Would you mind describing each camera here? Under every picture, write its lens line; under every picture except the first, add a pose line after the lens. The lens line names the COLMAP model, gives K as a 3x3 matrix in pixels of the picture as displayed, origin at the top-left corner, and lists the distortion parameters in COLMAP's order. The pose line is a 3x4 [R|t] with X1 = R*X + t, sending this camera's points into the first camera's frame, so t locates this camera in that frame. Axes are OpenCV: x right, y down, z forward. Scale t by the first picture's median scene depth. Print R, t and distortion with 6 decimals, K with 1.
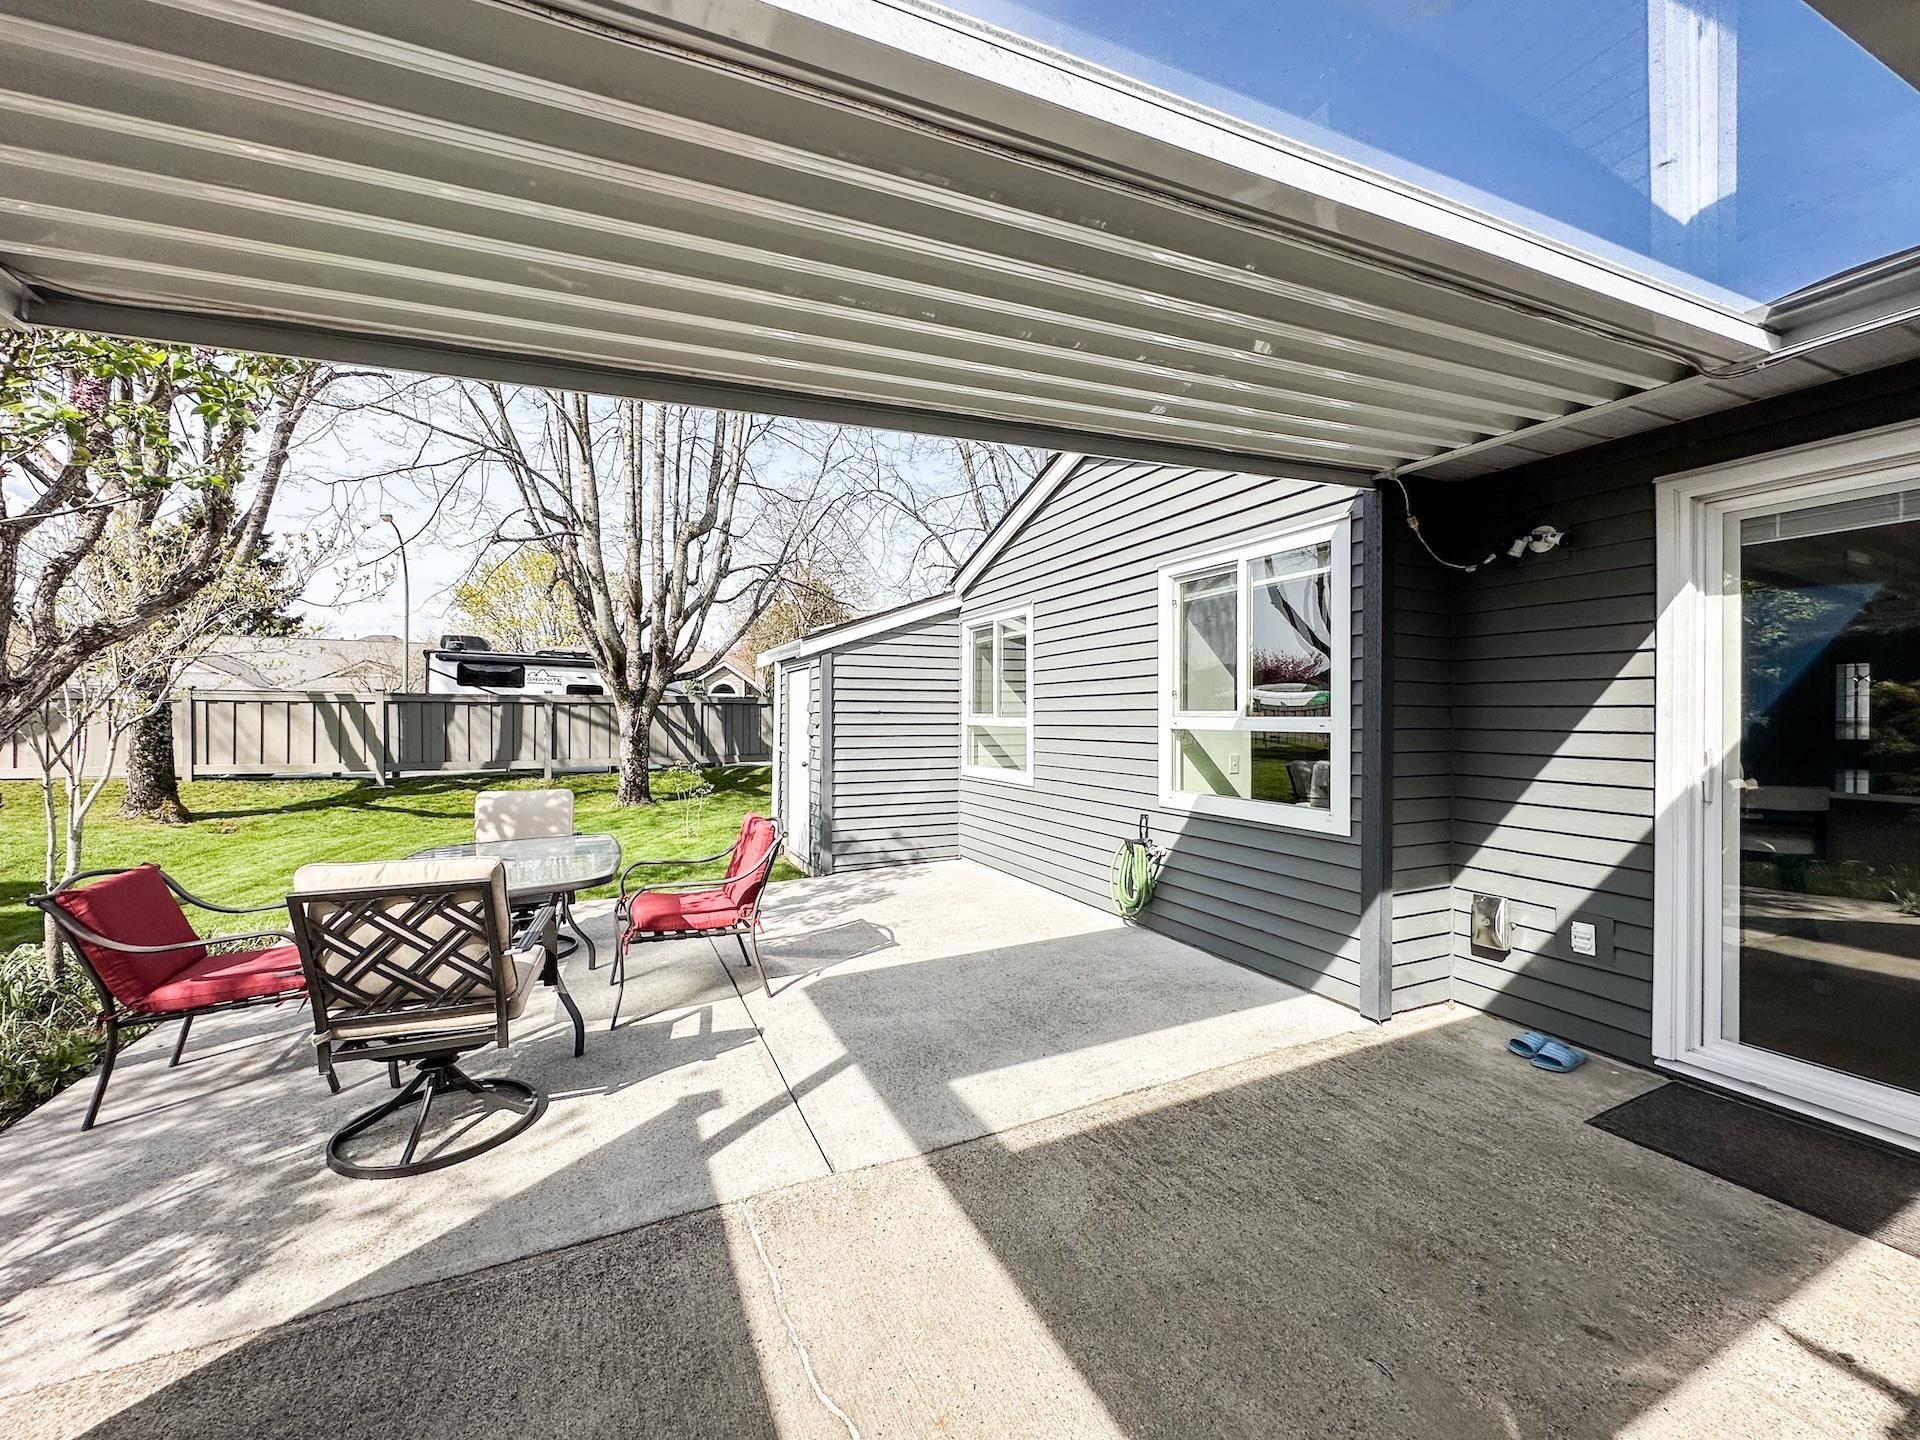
lens RADIAL K [[765.4, 0, 959.3], [0, 765.4, 717.2], [0, 0, 1]] dist [-0.001953, -0.000122]
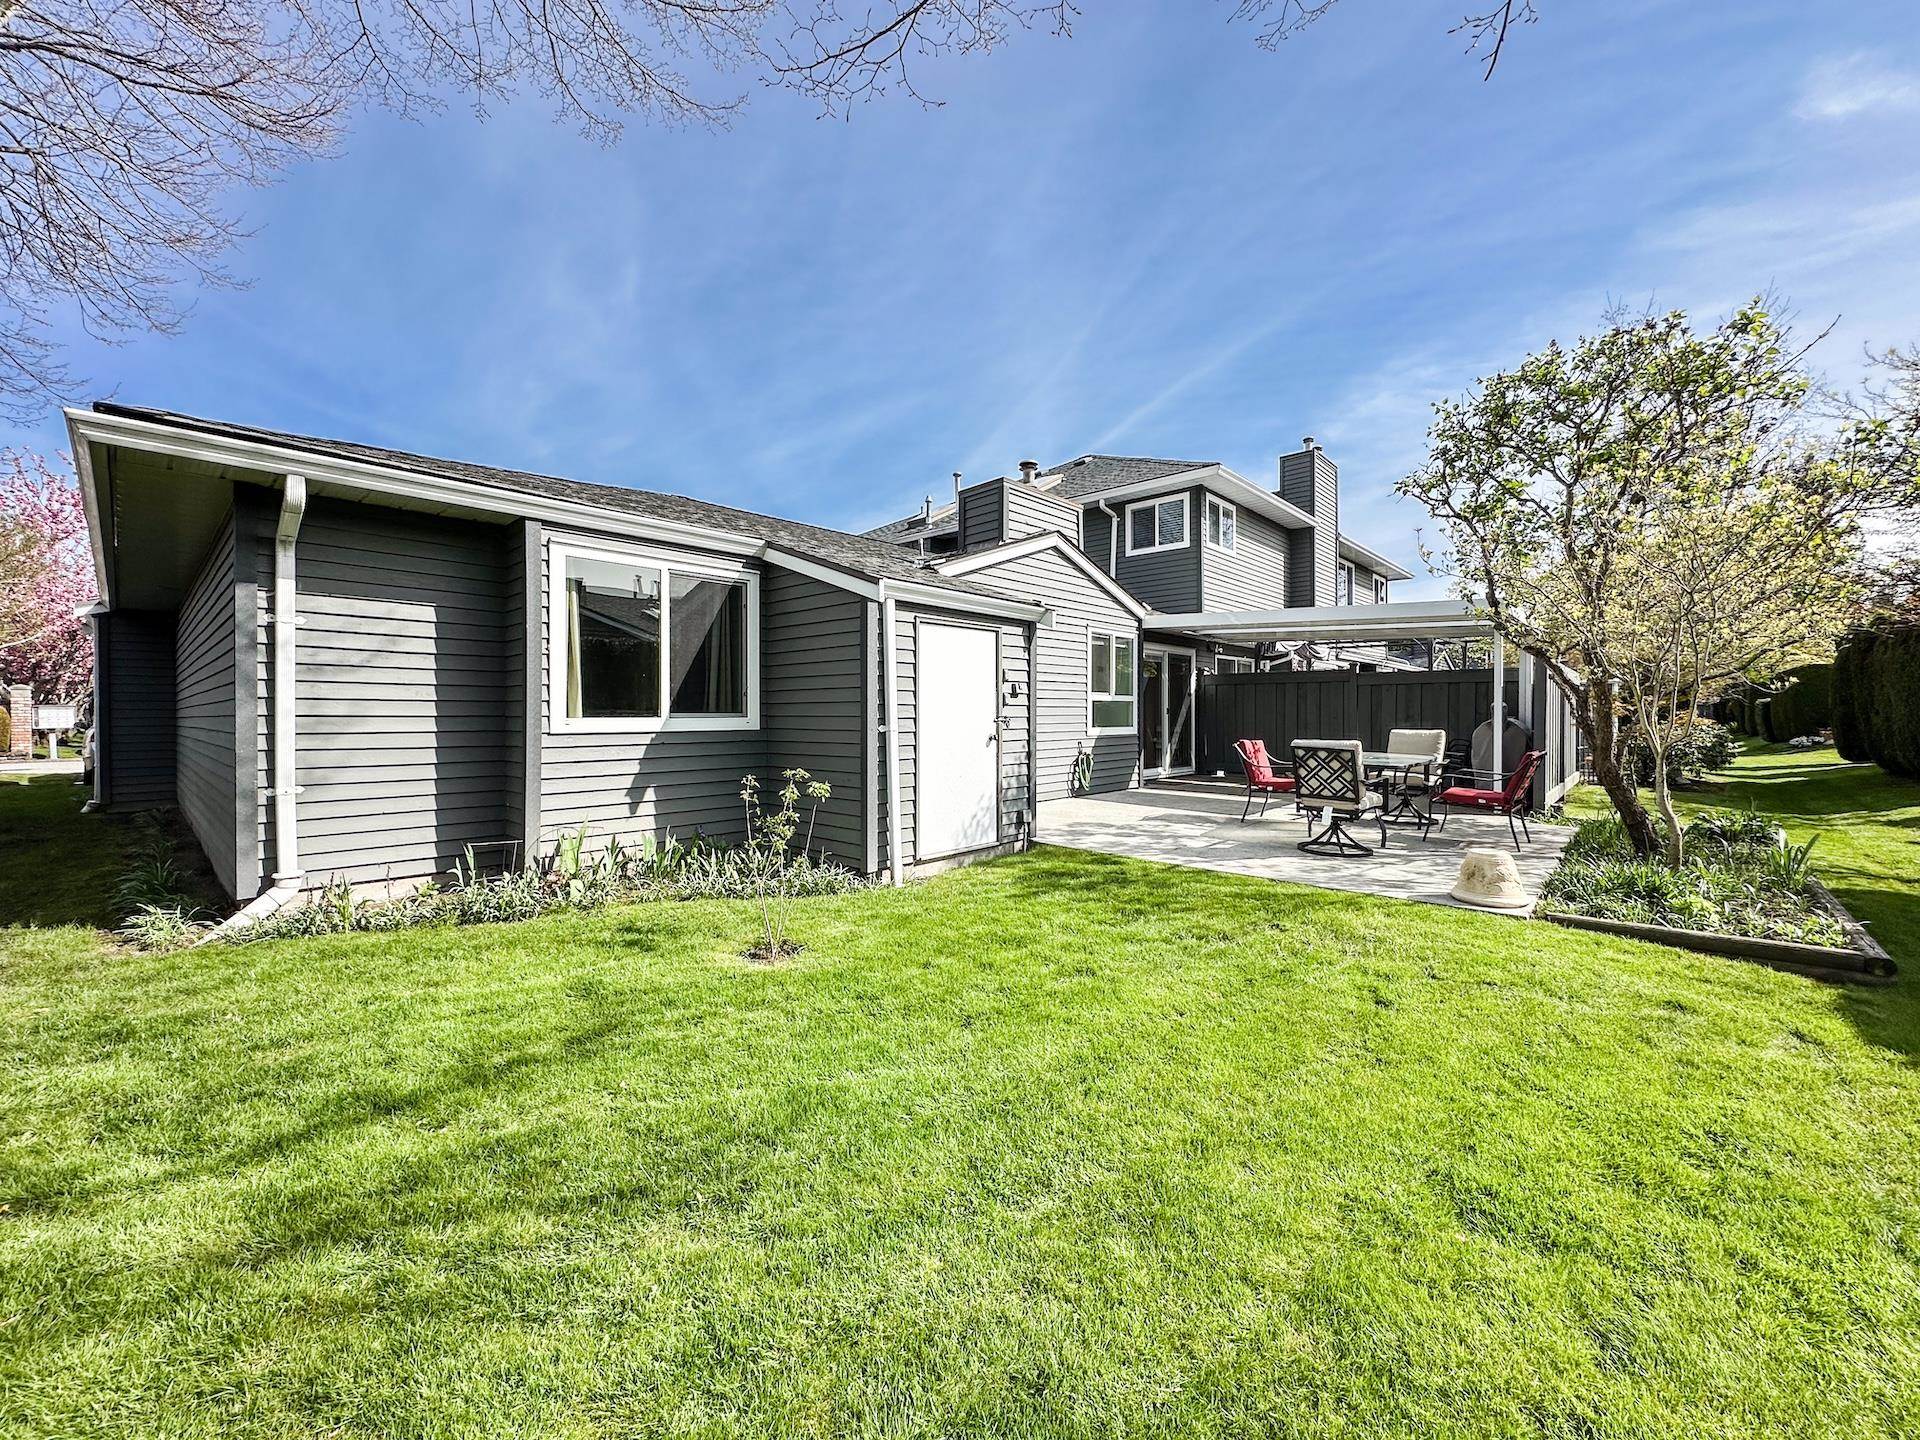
lens RADIAL K [[765.4, 0, 959.3], [0, 765.4, 717.2], [0, 0, 1]] dist [-0.001953, -0.000122]
pose [[-0.388622, -0.006359, 0.921375, -1.830387], [0.000998, 0.999973, 0.007322, 0.054155], [-0.921397, 0.003765, -0.388605, 2.505393]]
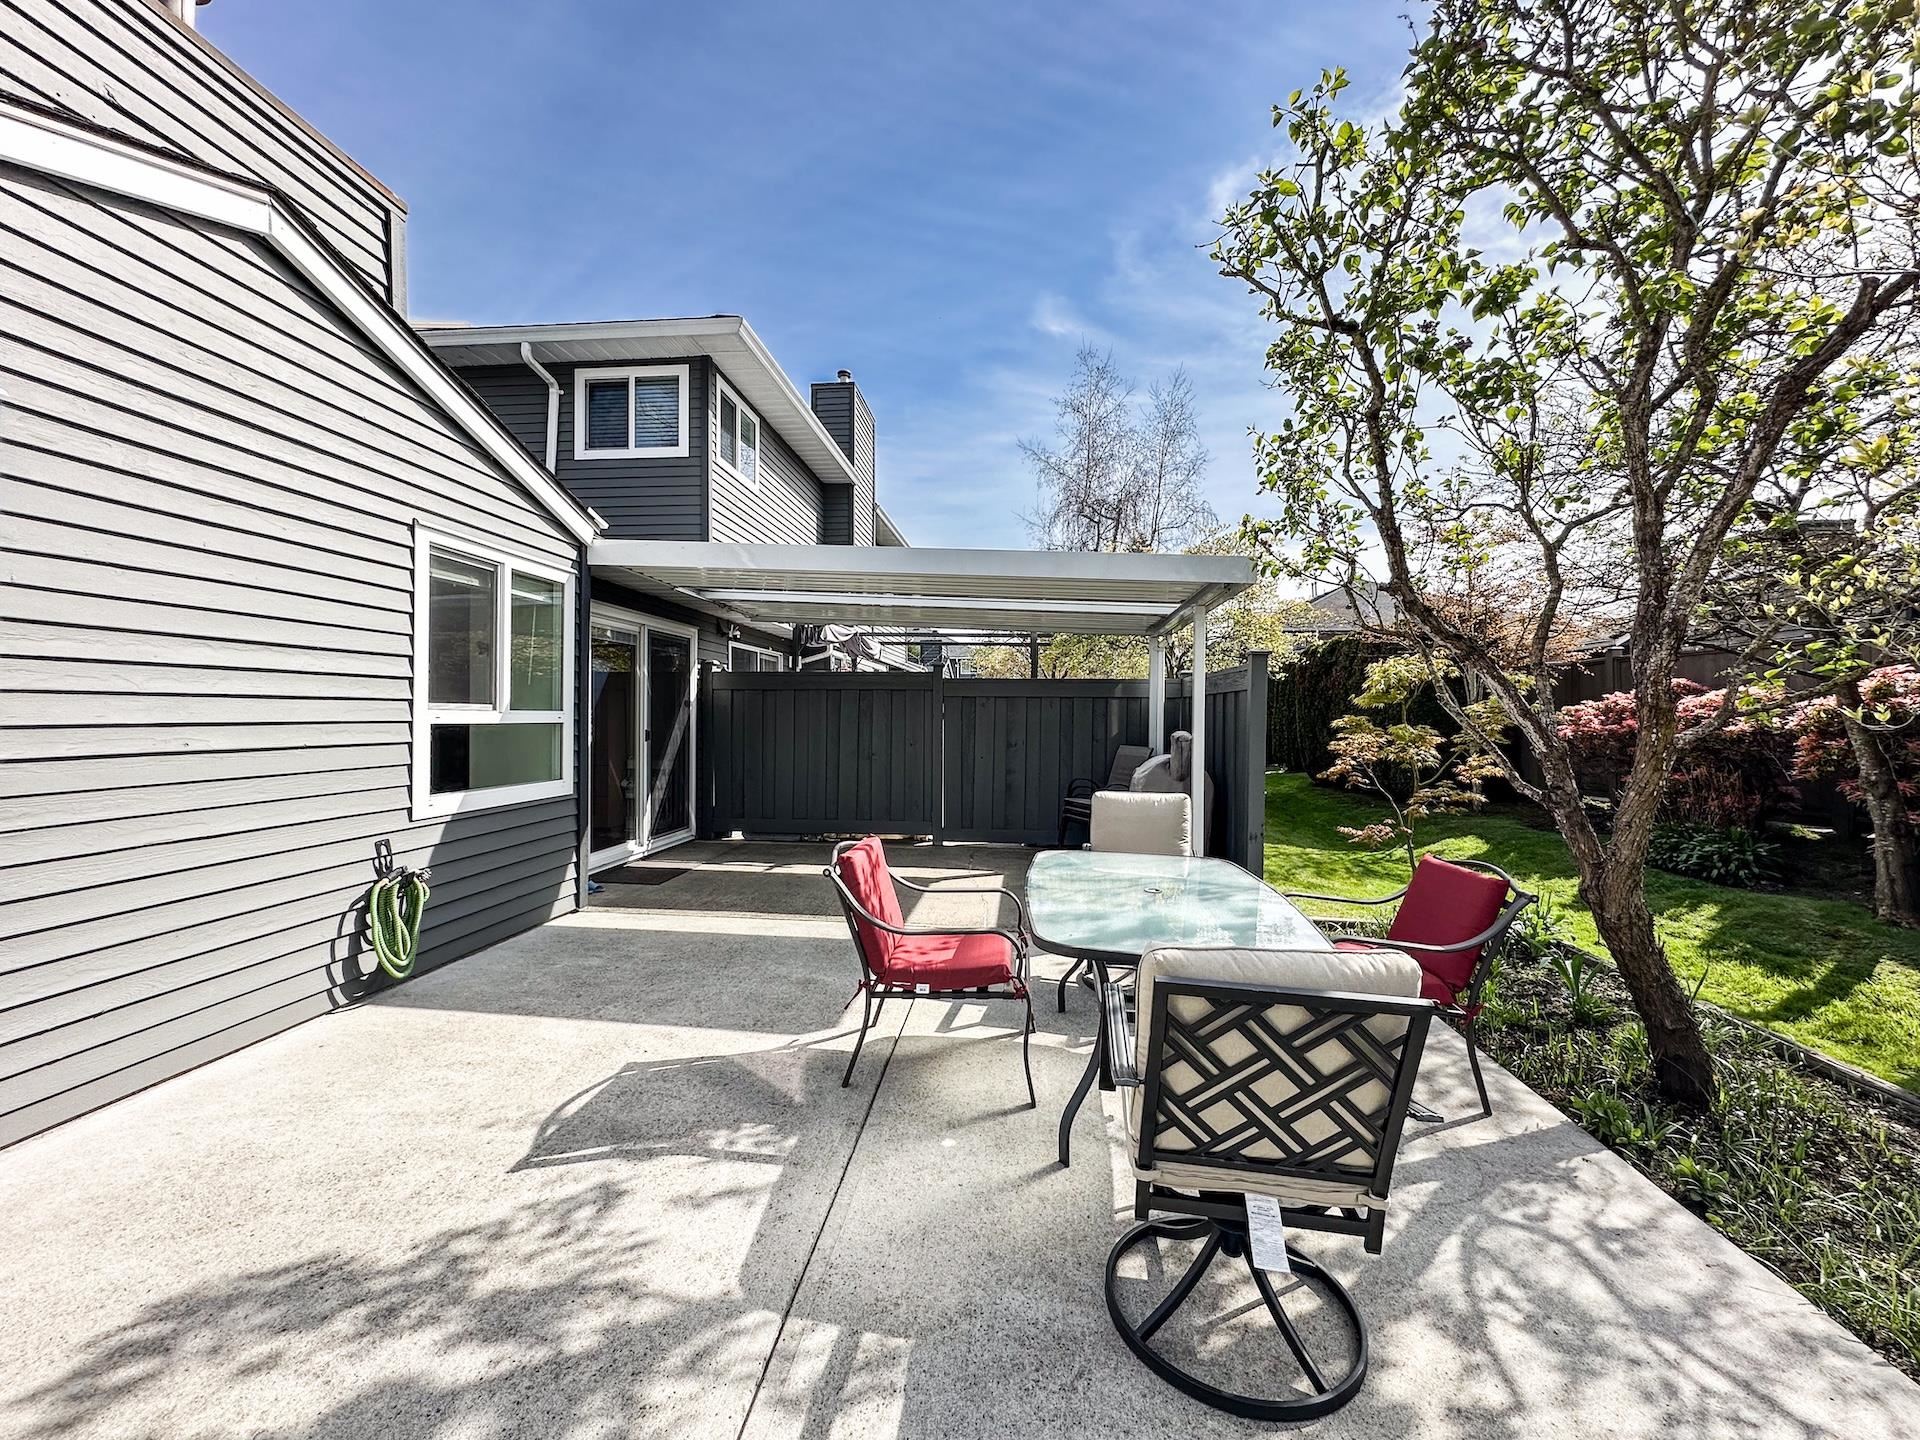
lens RADIAL K [[765.4, 0, 959.3], [0, 765.4, 717.2], [0, 0, 1]] dist [-0.001953, -0.000122]
pose [[-0.862555, -0.010477, 0.505855, -0.734983], [-0.009774, 0.999944, 0.004043, -0.001631], [-0.505869, -0.001458, -0.862609, 1.617270]]
